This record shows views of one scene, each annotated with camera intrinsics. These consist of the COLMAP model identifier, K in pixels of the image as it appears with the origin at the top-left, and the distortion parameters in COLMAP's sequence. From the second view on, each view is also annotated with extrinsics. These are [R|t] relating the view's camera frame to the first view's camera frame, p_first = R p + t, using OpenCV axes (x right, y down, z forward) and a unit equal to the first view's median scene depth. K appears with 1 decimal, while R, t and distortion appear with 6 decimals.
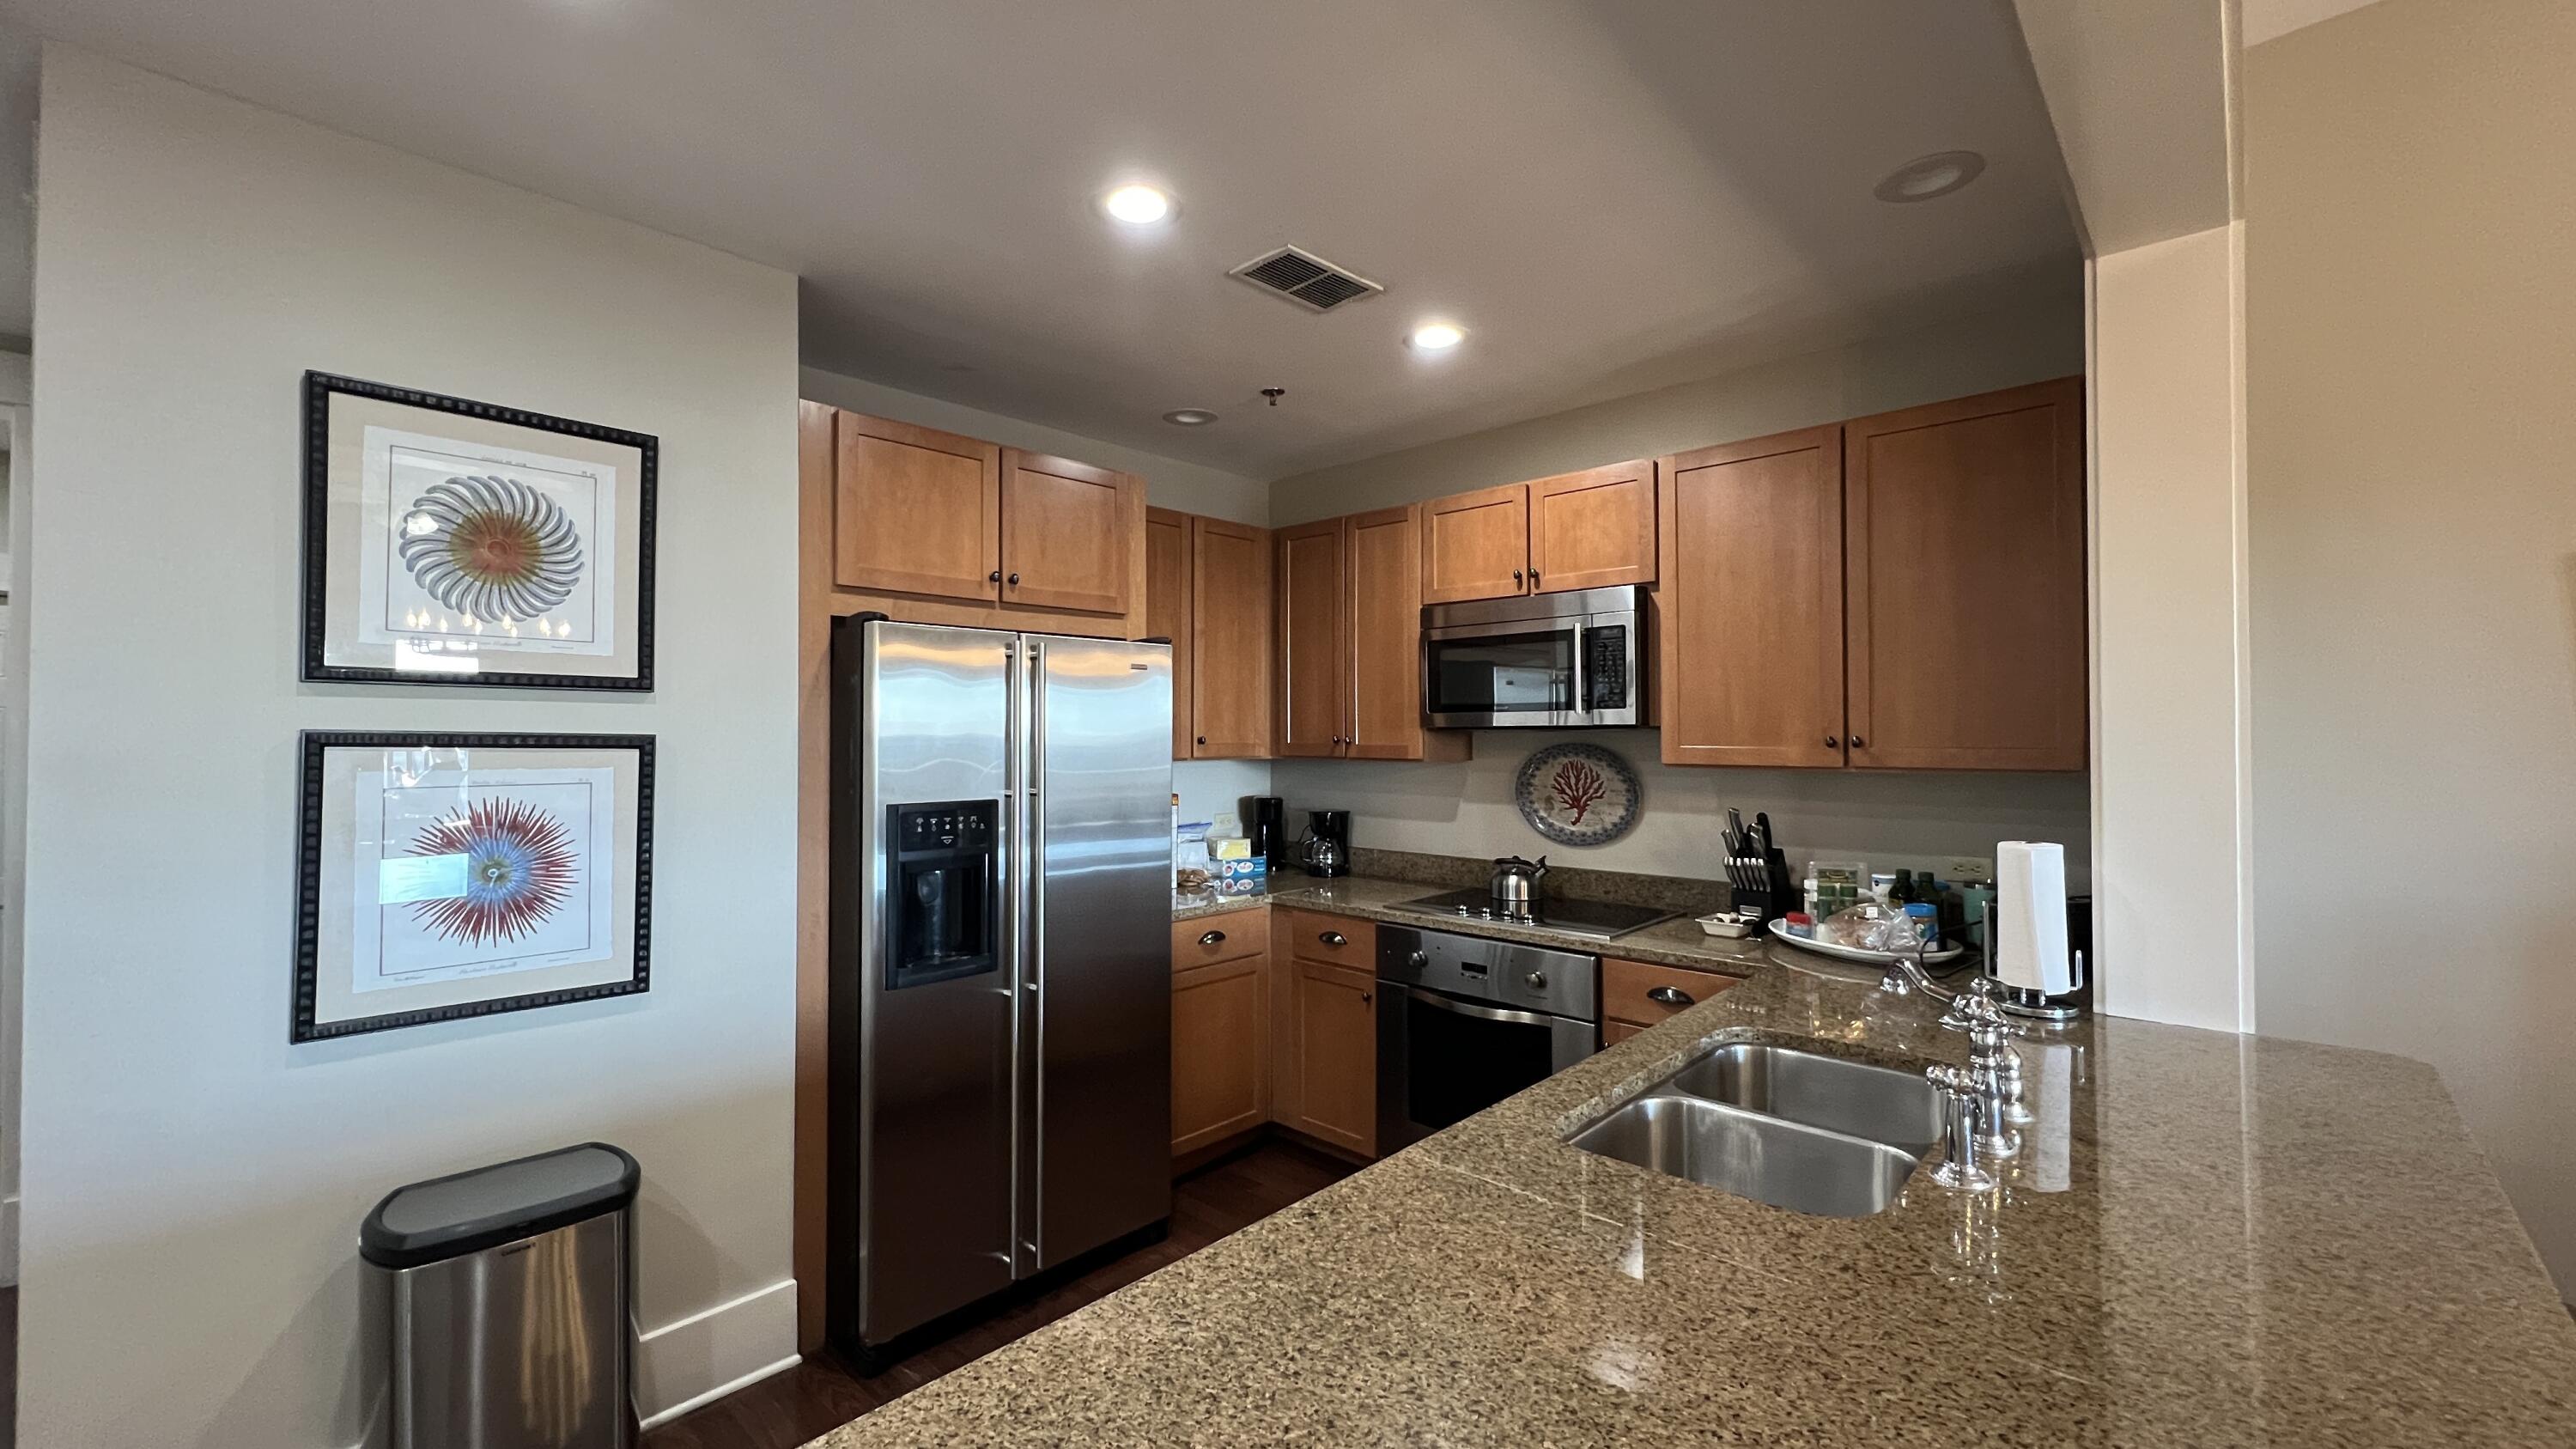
lens RADIAL K [[1027.9, 0, 1284.1], [0, 1027.9, 720.4], [0, 0, 1]] dist [-0.002056, 0.001024]
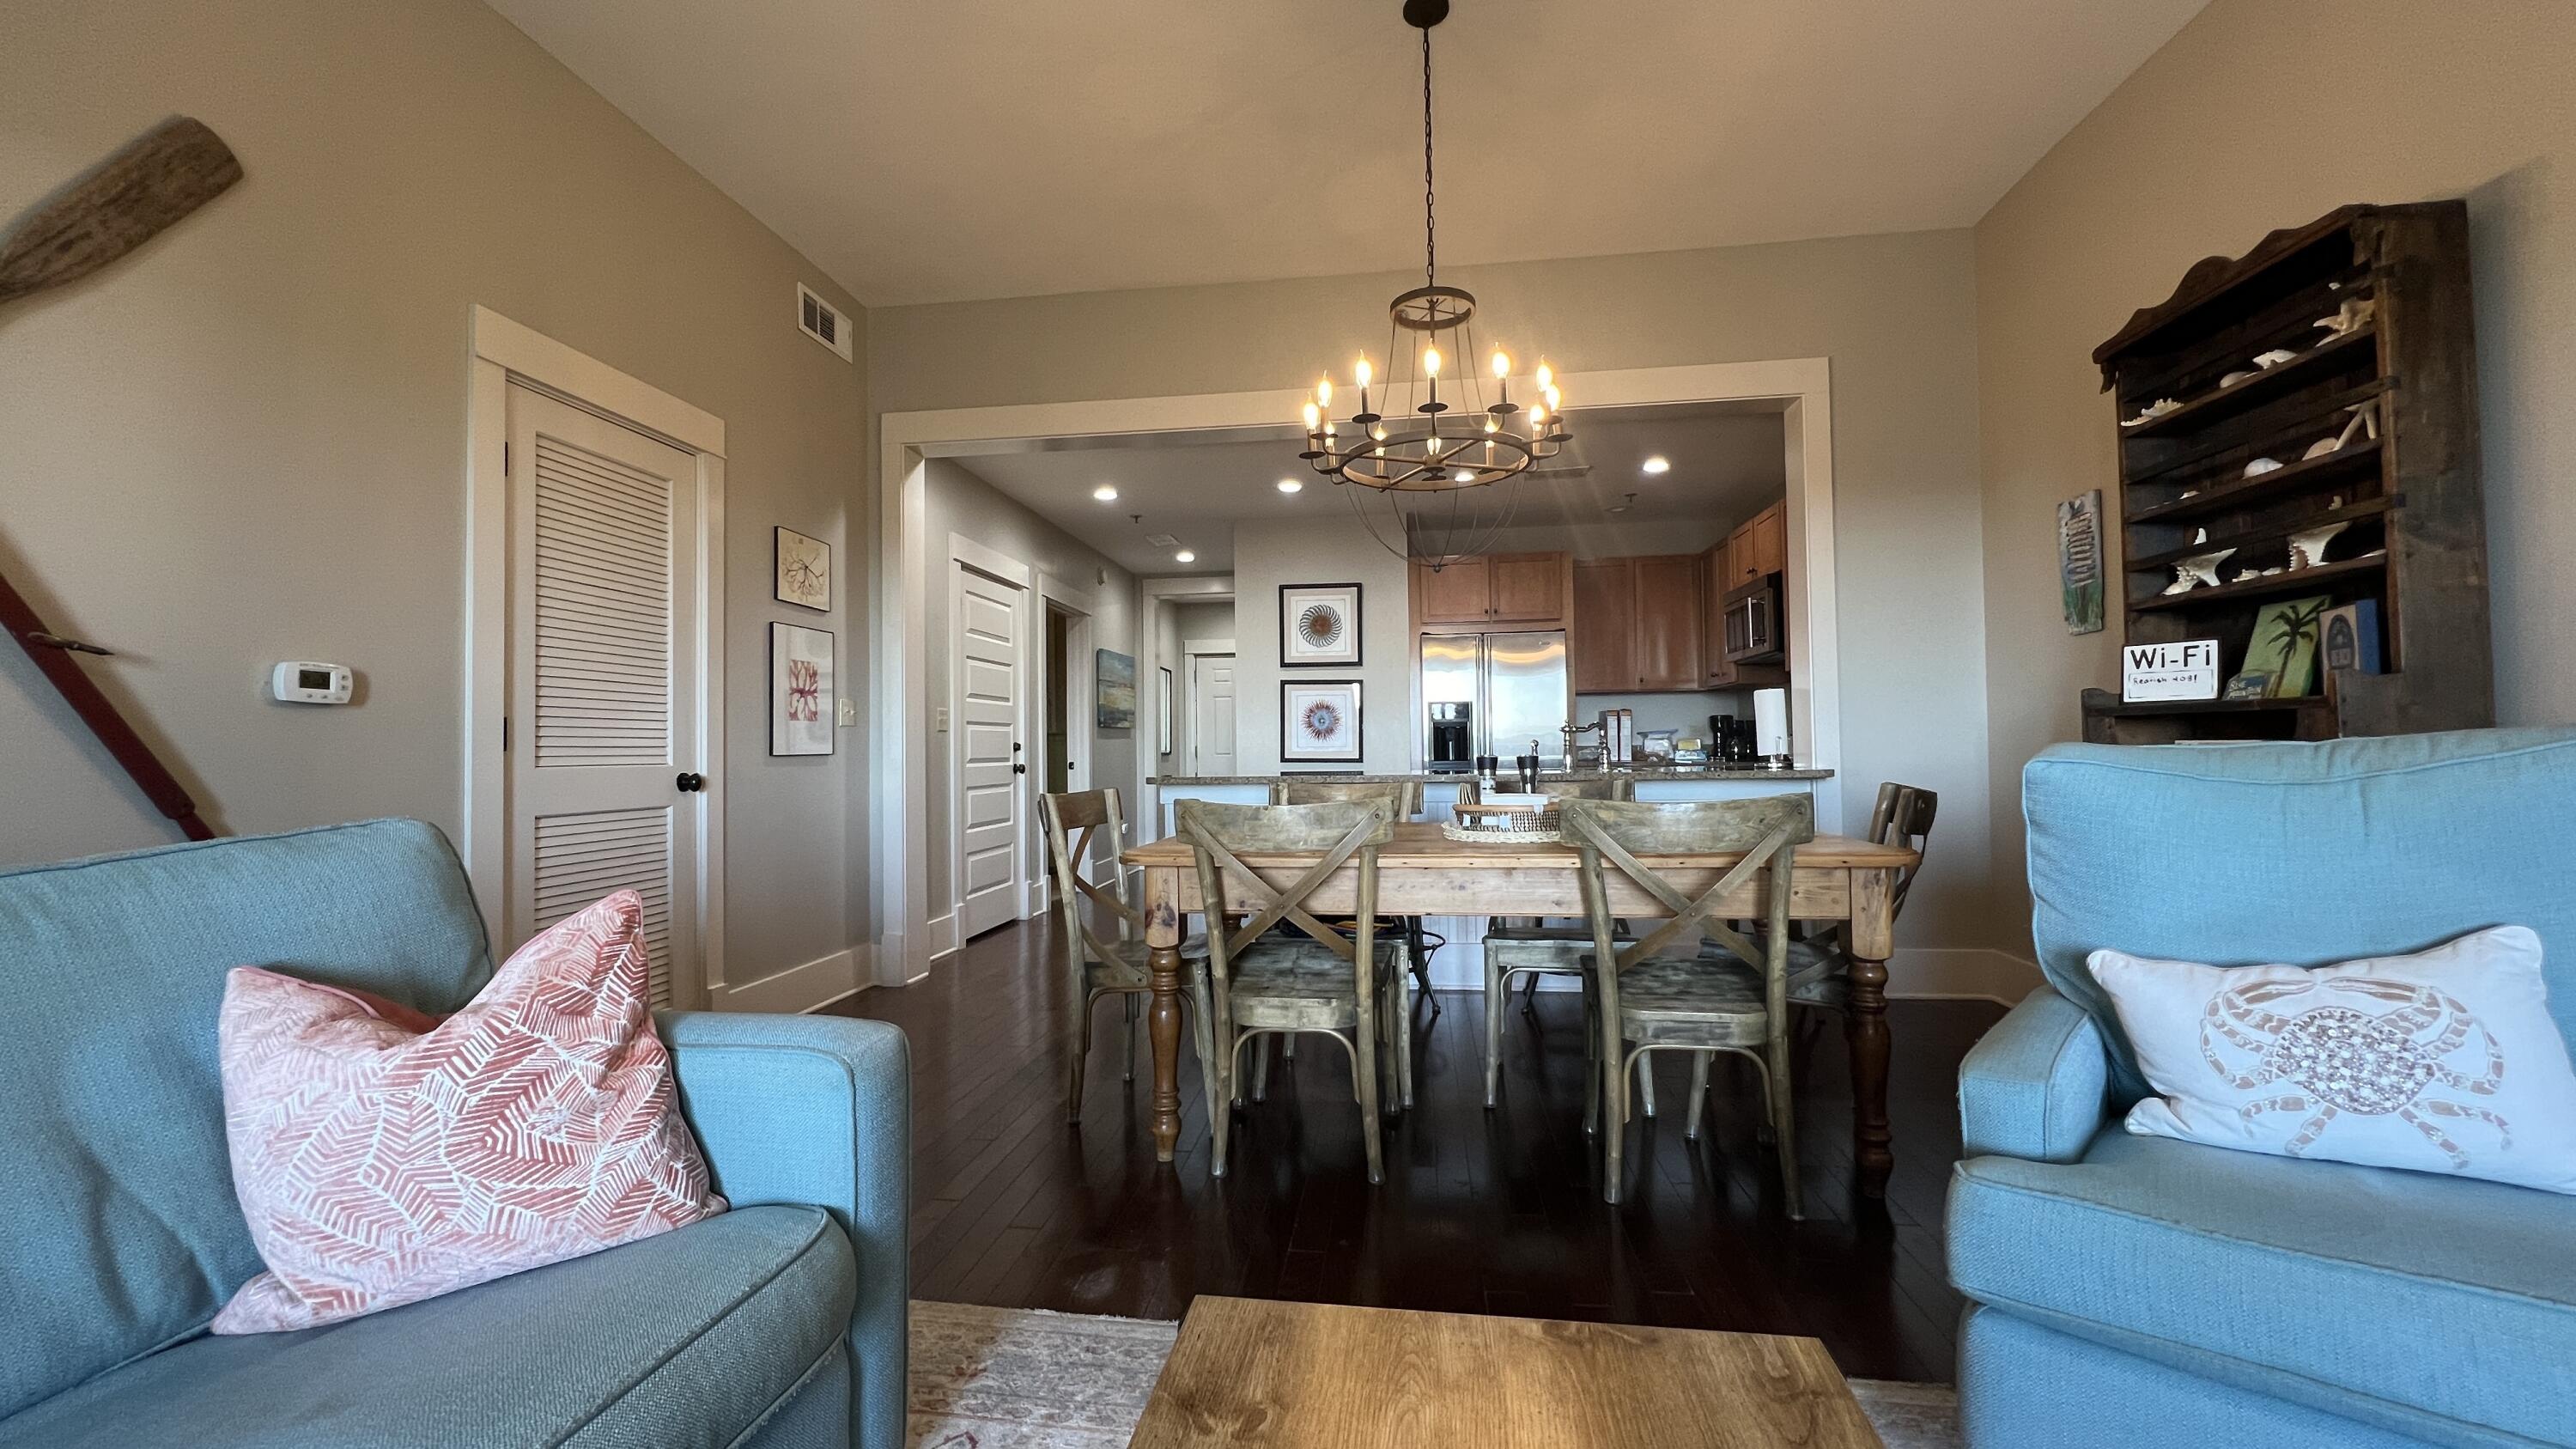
lens RADIAL K [[1027.9, 0, 1284.2], [0, 1027.9, 719.4], [0, 0, 1]] dist [-0.002056, 0.001024]
pose [[0.589555, -0.028475, -0.807226, 1.527462], [0.024143, 0.999553, -0.017627, 0.160852], [0.807367, -0.009096, 0.589979, -0.888875]]
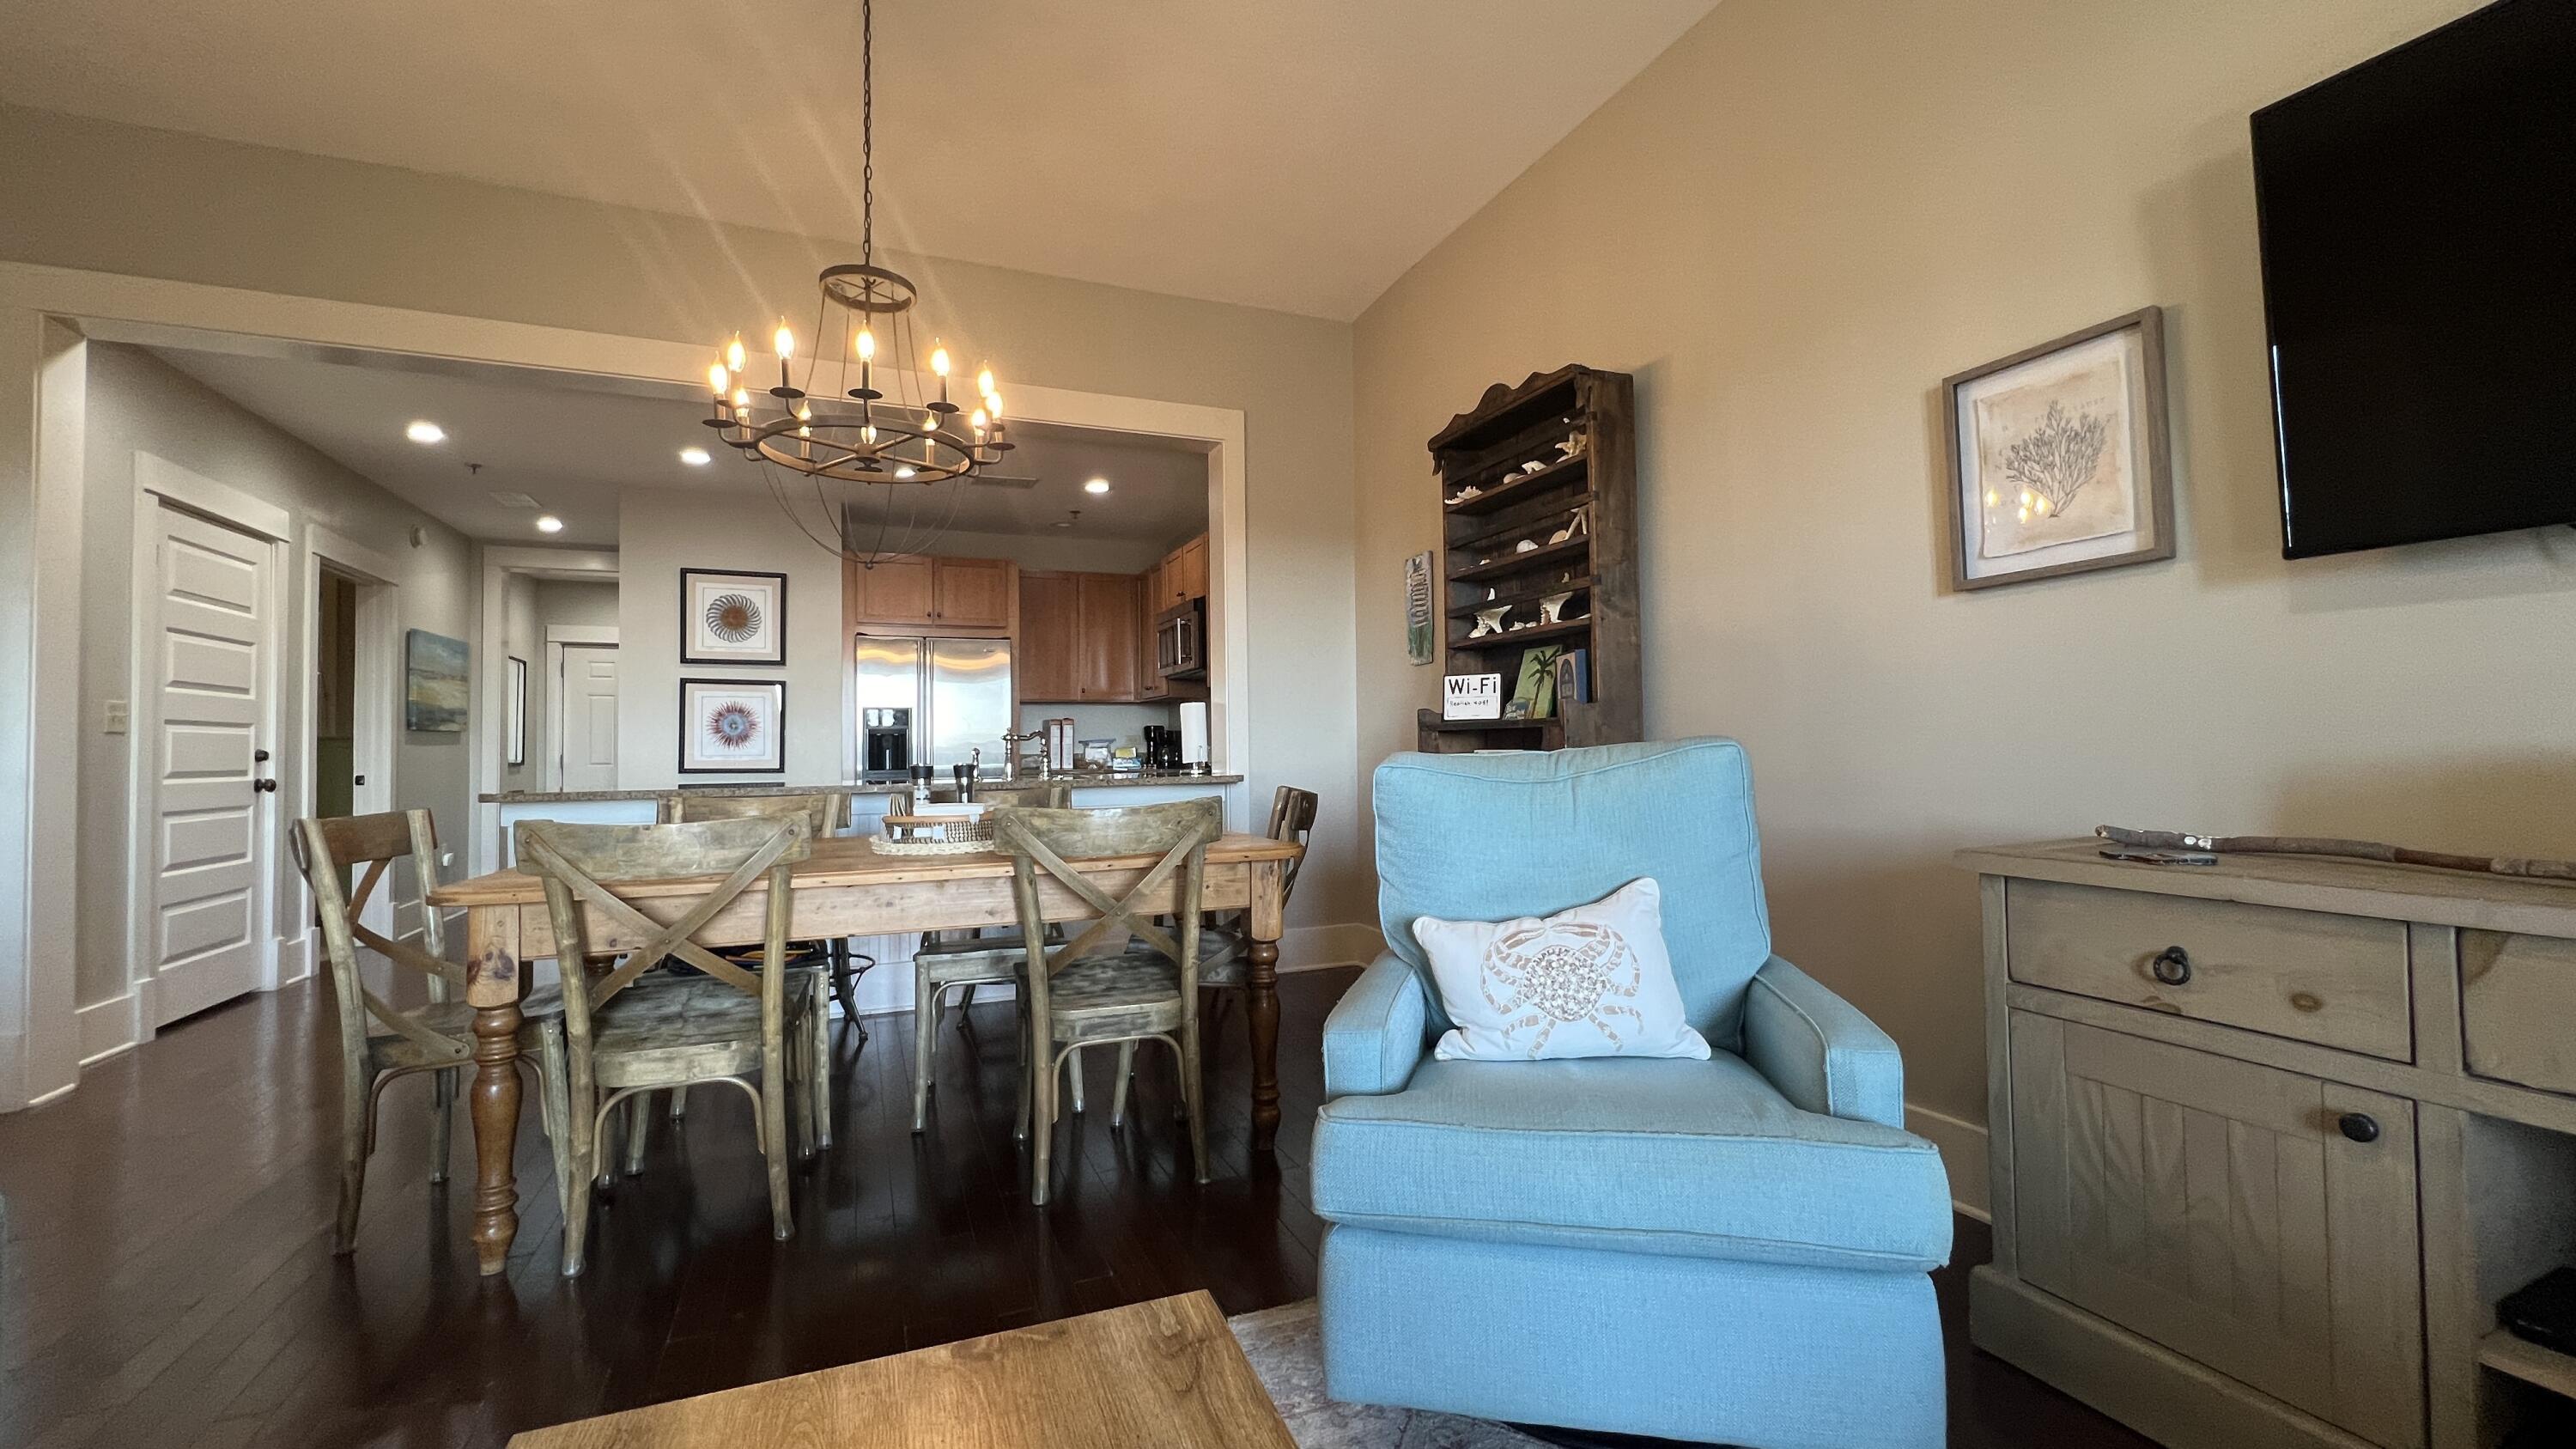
lens RADIAL K [[1027.9, 0, 1283.9], [0, 1027.9, 719.1], [0, 0, 1]] dist [-0.002056, 0.001024]
pose [[0.914929, -0.021557, -0.403039, 1.535040], [0.017016, 0.999745, -0.014845, 0.160784], [0.403256, 0.006724, 0.915063, -0.881871]]
